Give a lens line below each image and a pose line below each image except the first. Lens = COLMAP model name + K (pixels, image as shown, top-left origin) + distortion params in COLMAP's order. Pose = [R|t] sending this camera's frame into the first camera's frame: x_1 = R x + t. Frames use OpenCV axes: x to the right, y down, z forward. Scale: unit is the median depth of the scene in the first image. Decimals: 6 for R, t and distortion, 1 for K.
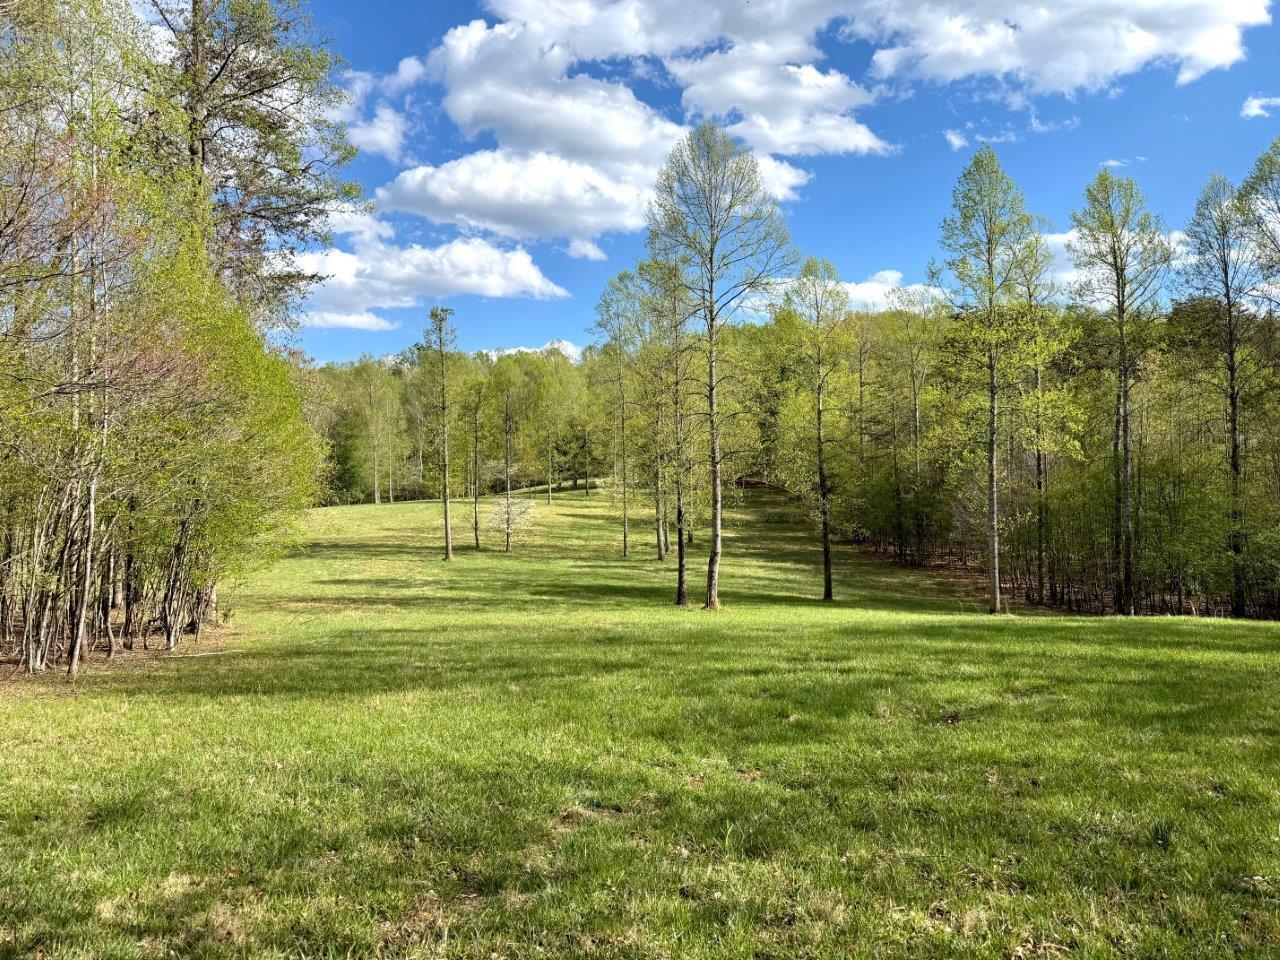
lens RADIAL K [[897.2, 0, 640.0], [0, 897.2, 480.0], [0, 0, 1]] dist [0.077509, -0.062878]
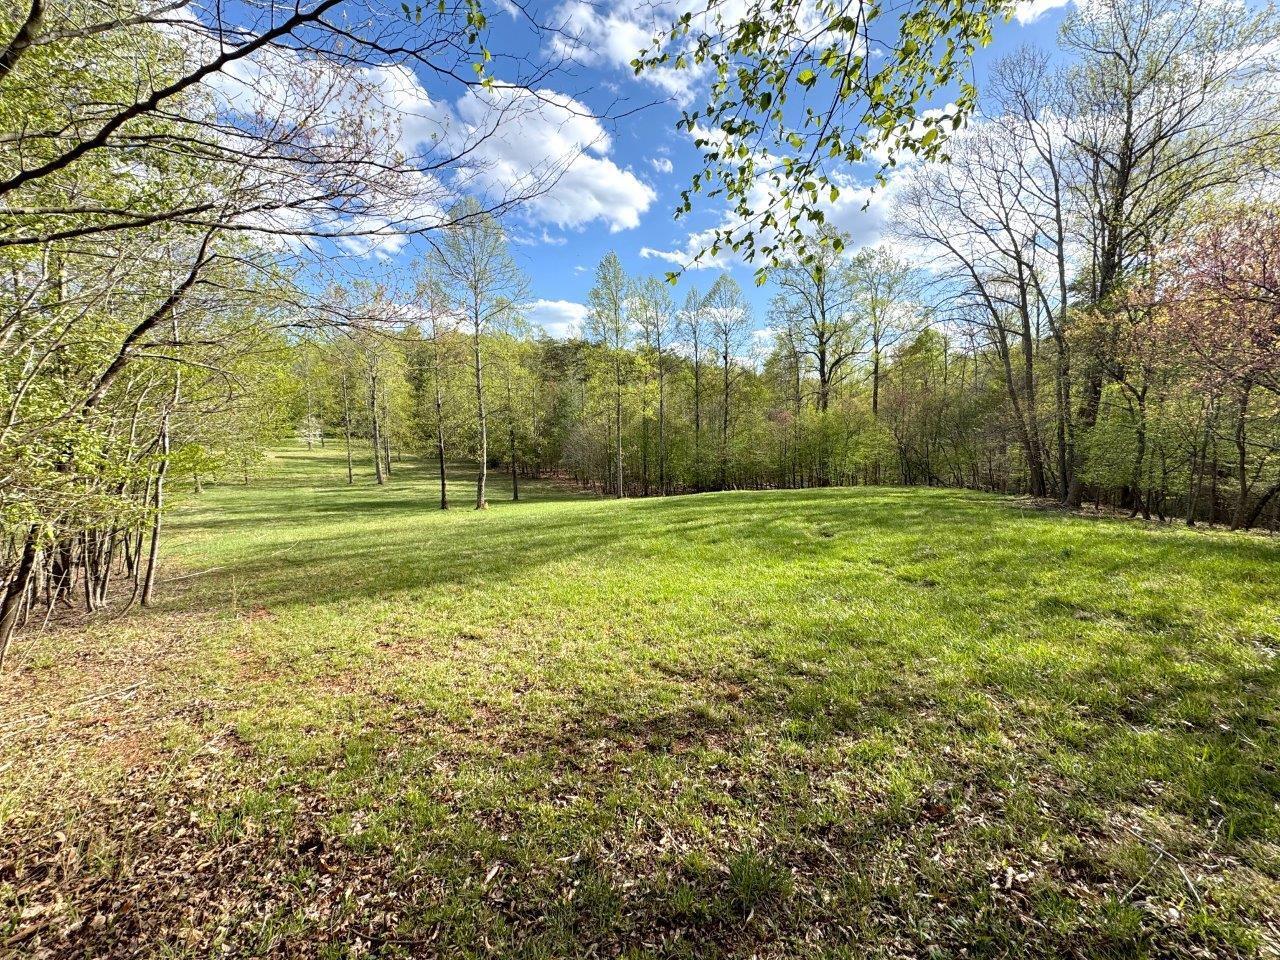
lens RADIAL K [[513.4, 0, 633.6], [0, 513.4, 480.2], [0, 0, 1]] dist [0.000885, 0.000010]
pose [[0.824383, -0.054113, 0.563439, -0.111331], [0.002468, 0.995754, 0.092021, 0.004201], [-0.566027, -0.074470, 0.821017, 0.048801]]
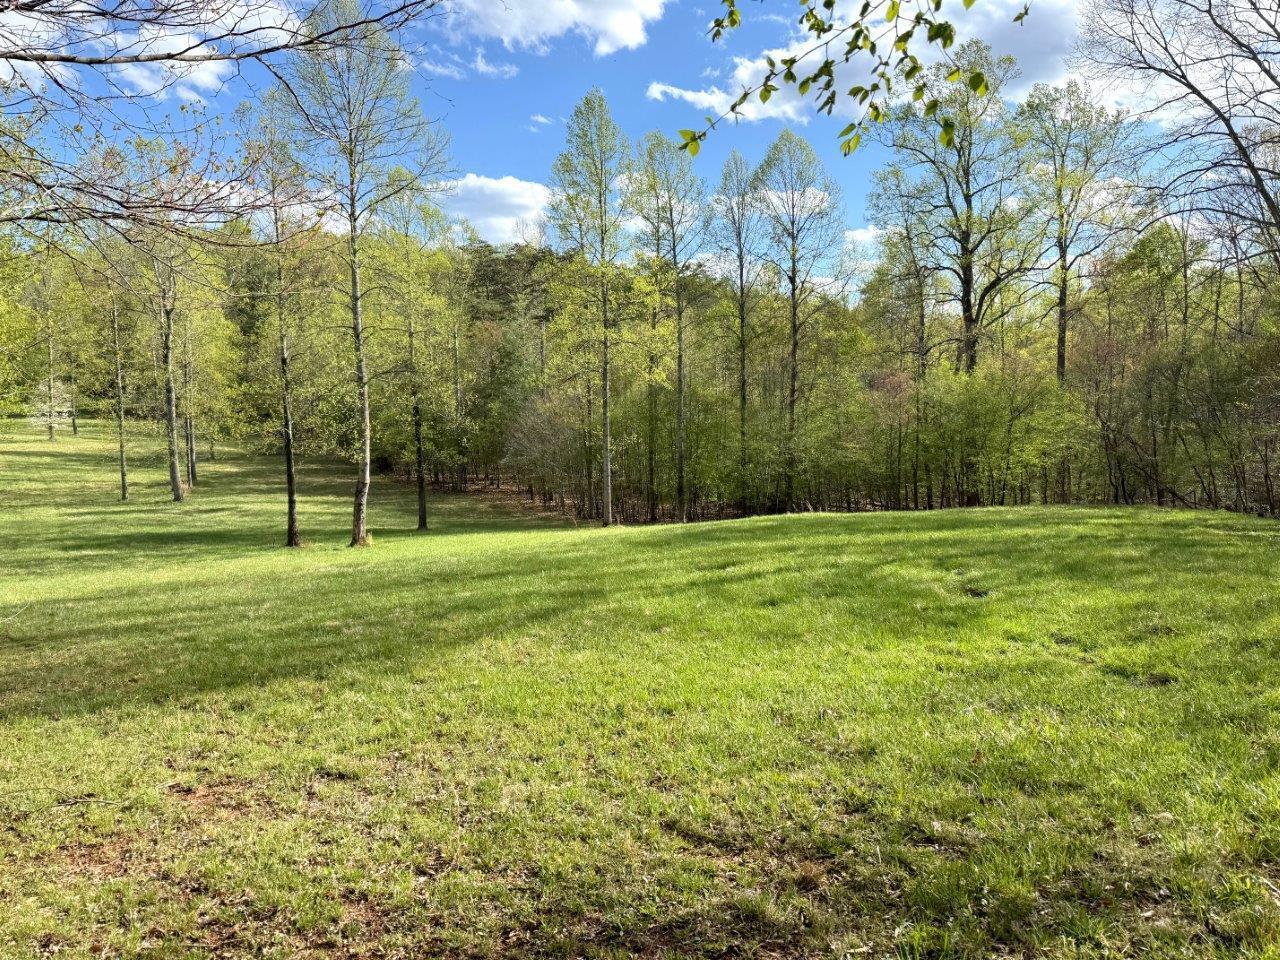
lens RADIAL K [[908.3, 0, 634.8], [0, 908.3, 484.1], [0, 0, 1]] dist [0.074072, -0.067139]
pose [[0.822328, -0.046502, 0.567111, -0.113161], [0.000880, 0.996758, 0.080456, 0.004107], [-0.569014, -0.065662, 0.819702, 0.046135]]
